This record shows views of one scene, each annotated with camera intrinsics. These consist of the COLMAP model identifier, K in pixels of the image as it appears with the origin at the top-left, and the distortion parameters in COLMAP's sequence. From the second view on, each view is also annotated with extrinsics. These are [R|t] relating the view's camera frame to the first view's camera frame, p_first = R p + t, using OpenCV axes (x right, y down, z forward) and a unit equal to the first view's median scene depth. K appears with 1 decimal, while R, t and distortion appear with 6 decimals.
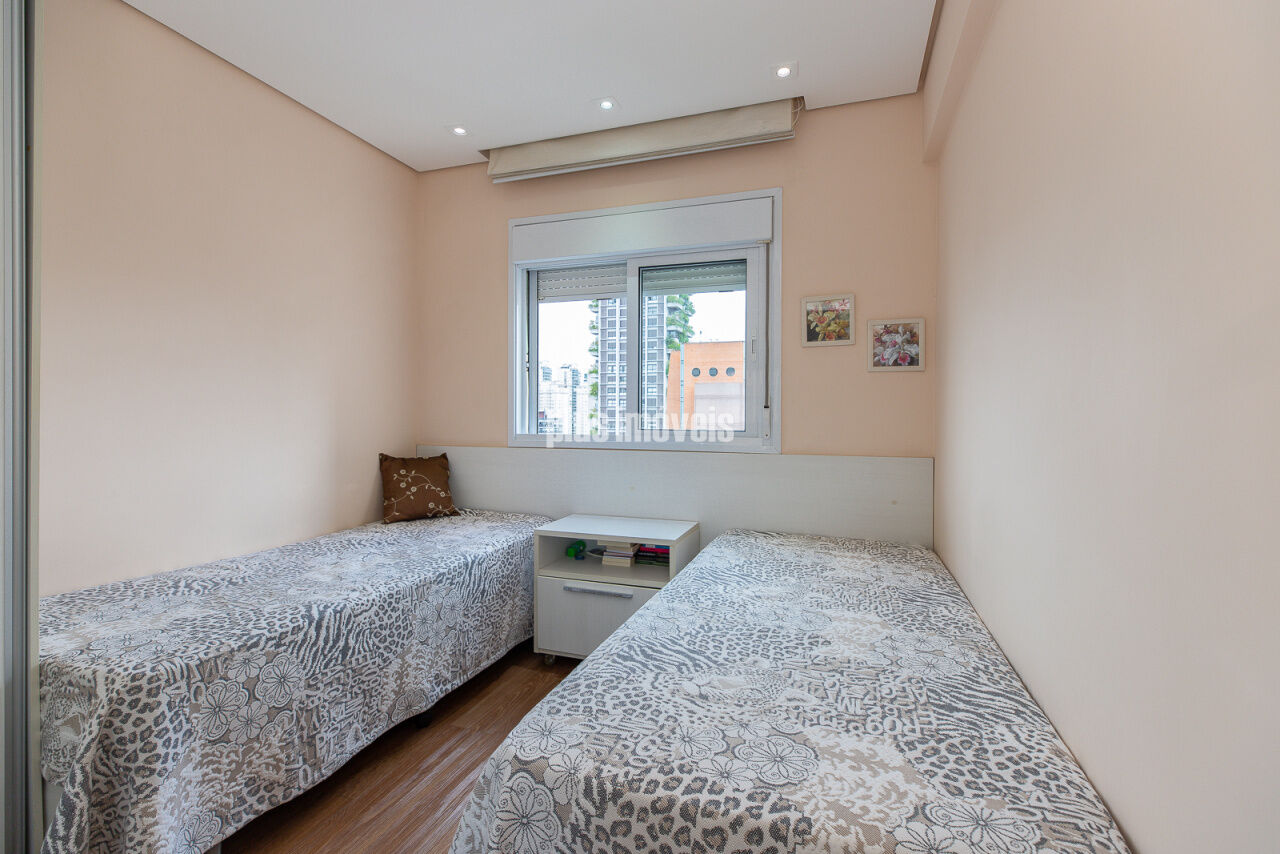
lens RADIAL K [[585.6, 0, 638.0], [0, 585.6, 424.4], [0, 0, 1]] dist [0.014236, 0.000780]
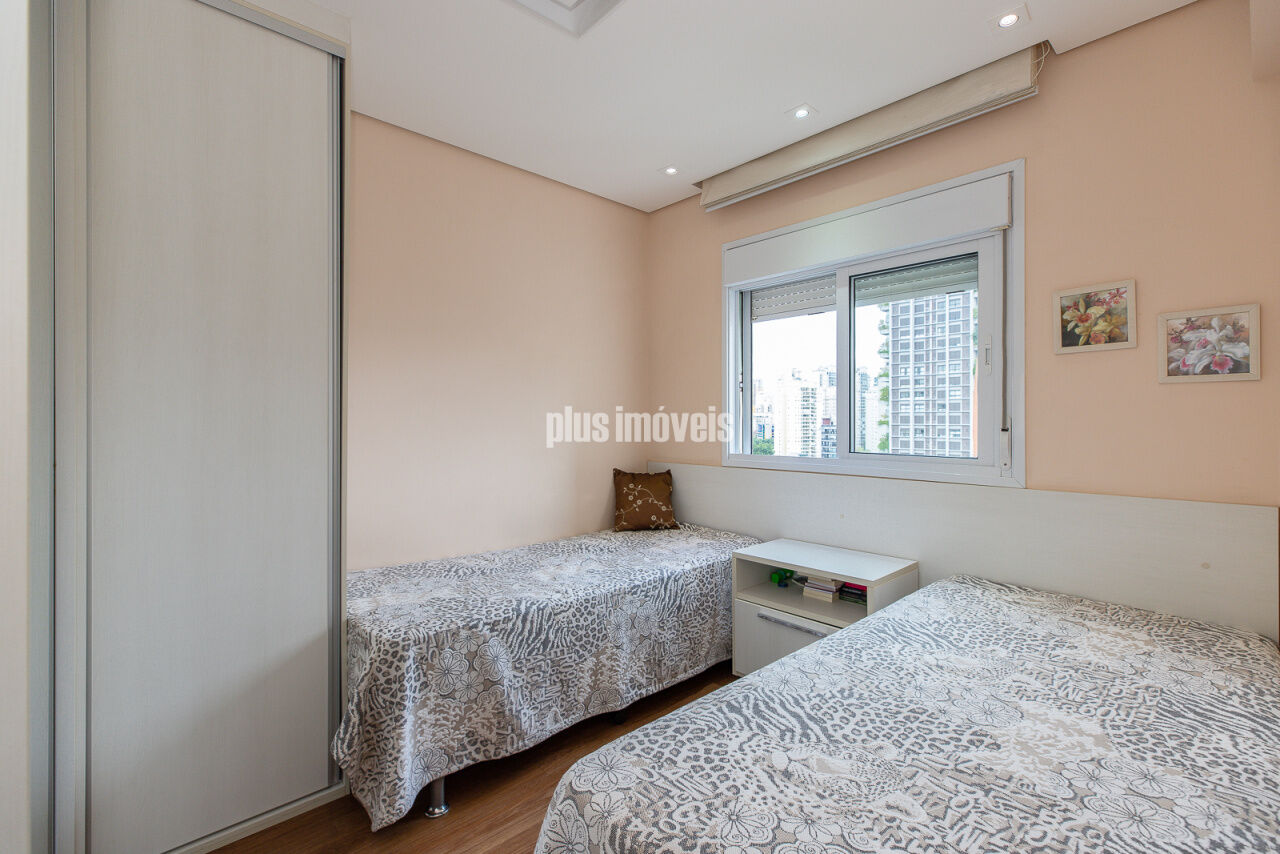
lens RADIAL K [[581.3, 0, 644.8], [0, 581.3, 424.0], [0, 0, 1]] dist [0.003408, 0.000154]
pose [[0.880676, -0.002844, -0.473710, 0.190082], [-0.000775, 0.999972, -0.007446, -0.036788], [0.473718, 0.006925, 0.880649, 0.058971]]
